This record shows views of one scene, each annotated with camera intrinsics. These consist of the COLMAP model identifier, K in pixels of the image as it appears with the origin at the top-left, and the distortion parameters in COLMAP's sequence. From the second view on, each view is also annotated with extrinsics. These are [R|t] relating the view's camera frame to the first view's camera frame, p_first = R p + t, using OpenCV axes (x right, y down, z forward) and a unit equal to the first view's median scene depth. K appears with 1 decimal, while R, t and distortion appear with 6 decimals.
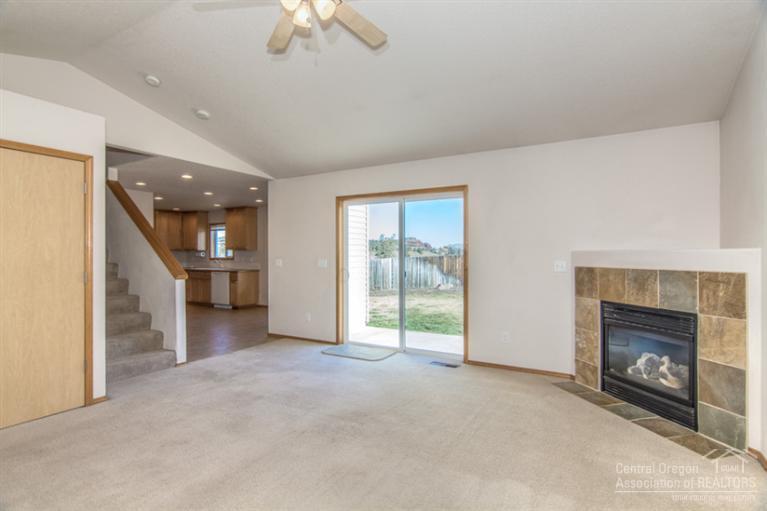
lens RADIAL K [[401.1, 0, 380.4], [0, 401.1, 254.2], [0, 0, 1]] dist [0.000428, -0.002027]
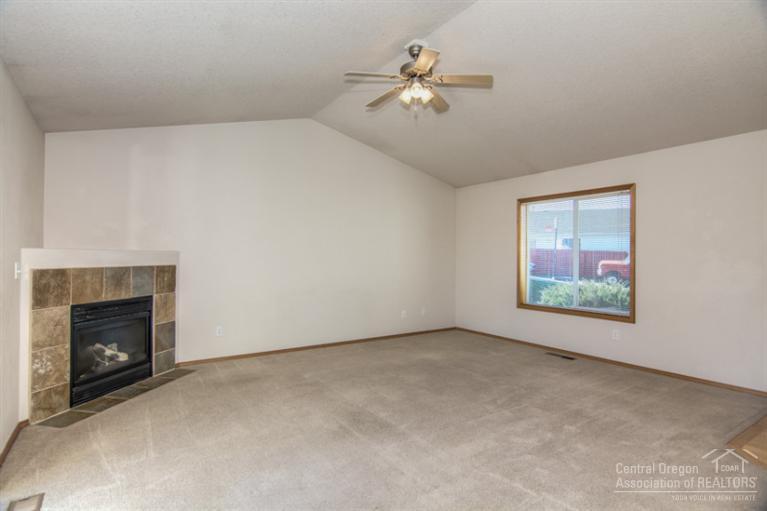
lens RADIAL K [[401.1, 0, 380.4], [0, 401.1, 254.2], [0, 0, 1]] dist [0.000428, -0.002027]
pose [[-0.897821, -0.001844, 0.440357, -0.493062], [-0.004277, 0.999981, -0.004534, 0.003215], [-0.440340, -0.005955, -0.897811, 1.629460]]
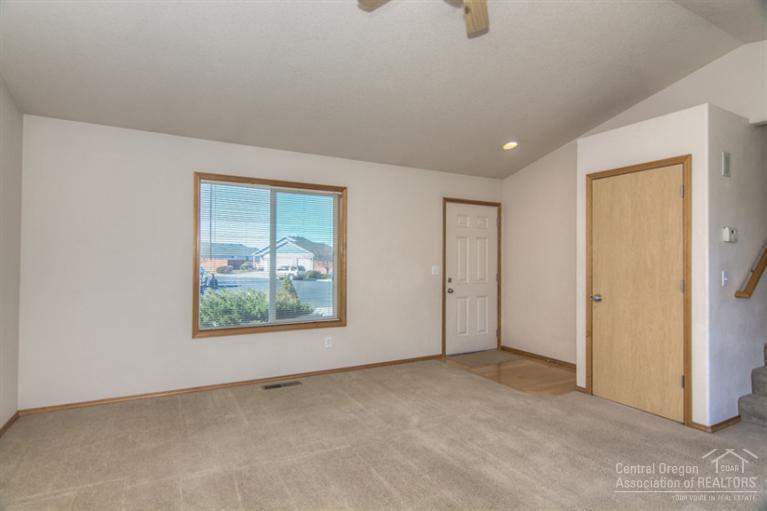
lens RADIAL K [[401.1, 0, 380.4], [0, 401.1, 254.2], [0, 0, 1]] dist [0.000428, -0.002027]
pose [[-0.505200, -0.014262, -0.862885, 0.424368], [-0.004930, 0.999895, -0.013640, -0.000469], [0.862988, -0.002637, -0.505217, 0.853566]]
